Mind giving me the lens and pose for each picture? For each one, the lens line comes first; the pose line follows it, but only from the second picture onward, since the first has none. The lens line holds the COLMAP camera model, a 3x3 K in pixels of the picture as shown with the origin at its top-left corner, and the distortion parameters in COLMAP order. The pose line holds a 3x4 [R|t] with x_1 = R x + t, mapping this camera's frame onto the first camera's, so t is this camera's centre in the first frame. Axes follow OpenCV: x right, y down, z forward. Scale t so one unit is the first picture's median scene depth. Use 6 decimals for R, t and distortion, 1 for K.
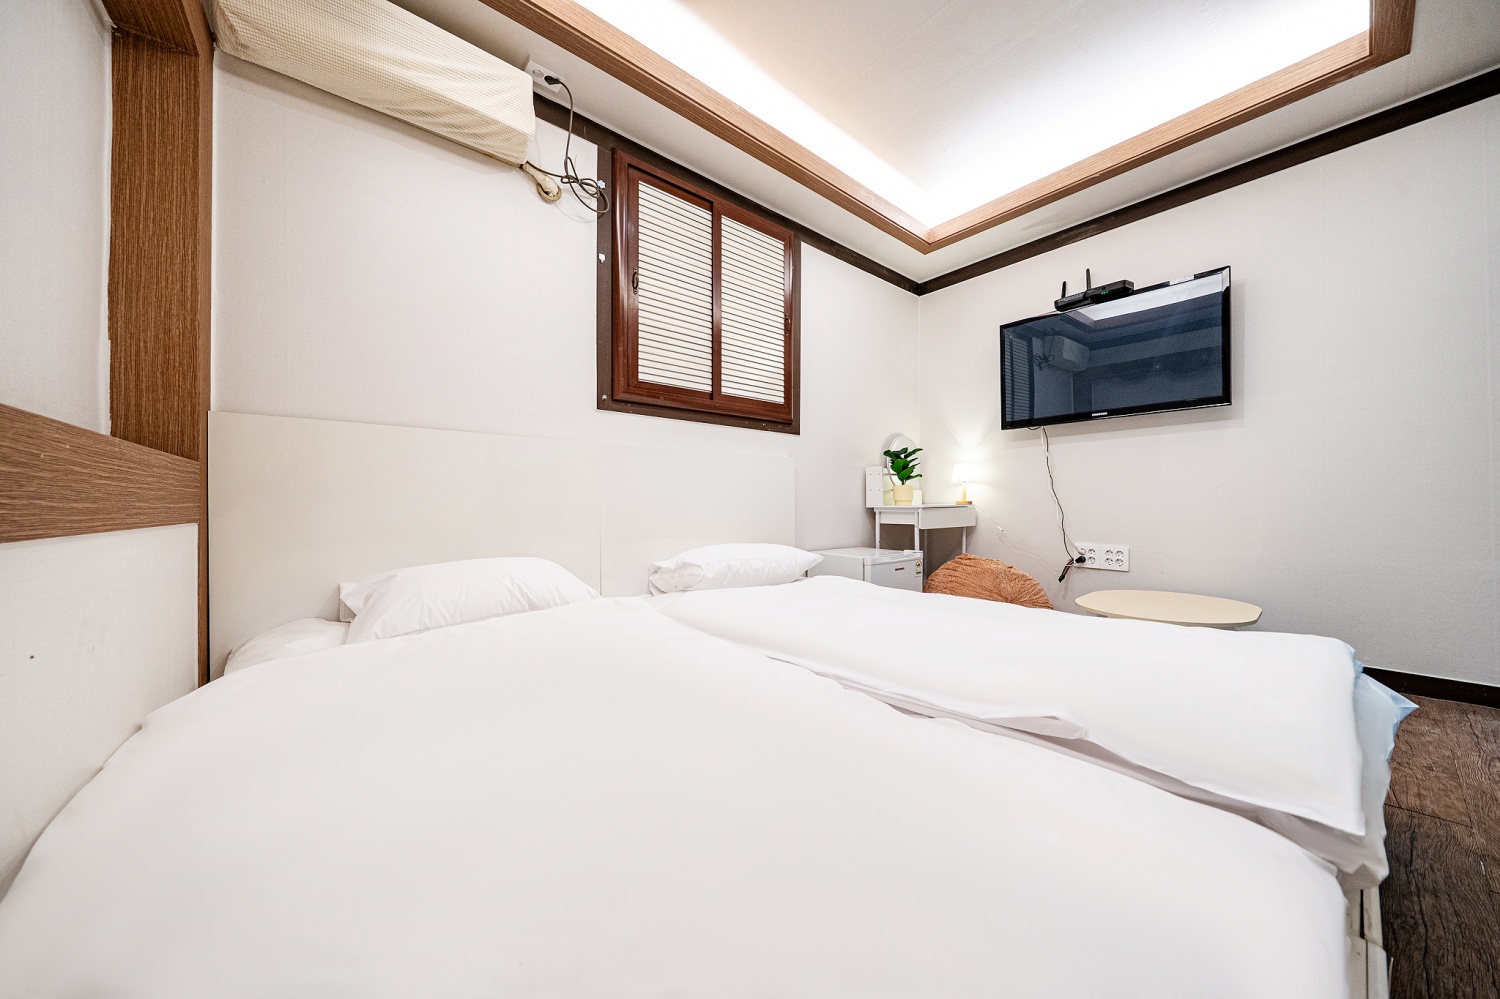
lens RADIAL K [[512.7, 0, 750.0], [0, 512.7, 499.5], [0, 0, 1]] dist [-0.001102, 0.000045]
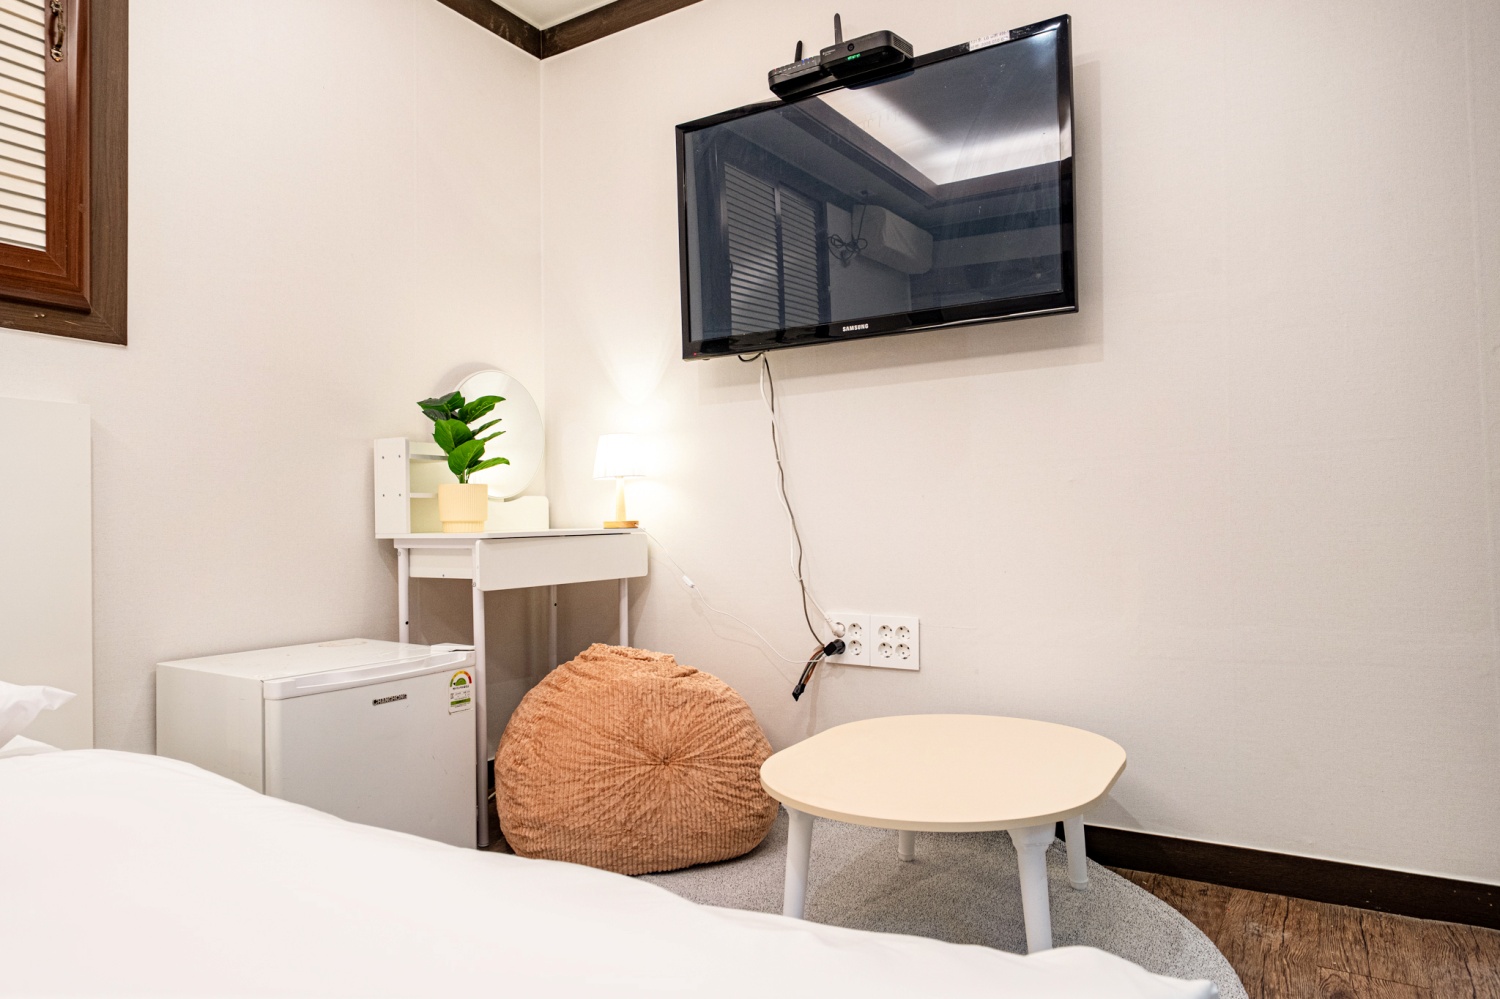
lens RADIAL K [[942.7, 0, 750.0], [0, 942.7, 499.5], [0, 0, 1]] dist [-0.004364, -0.000448]
pose [[0.947877, -0.001947, 0.318631, 0.285005], [0.008223, 0.999798, -0.018353, 0.000532], [-0.318531, 0.020017, 0.947701, 0.210361]]
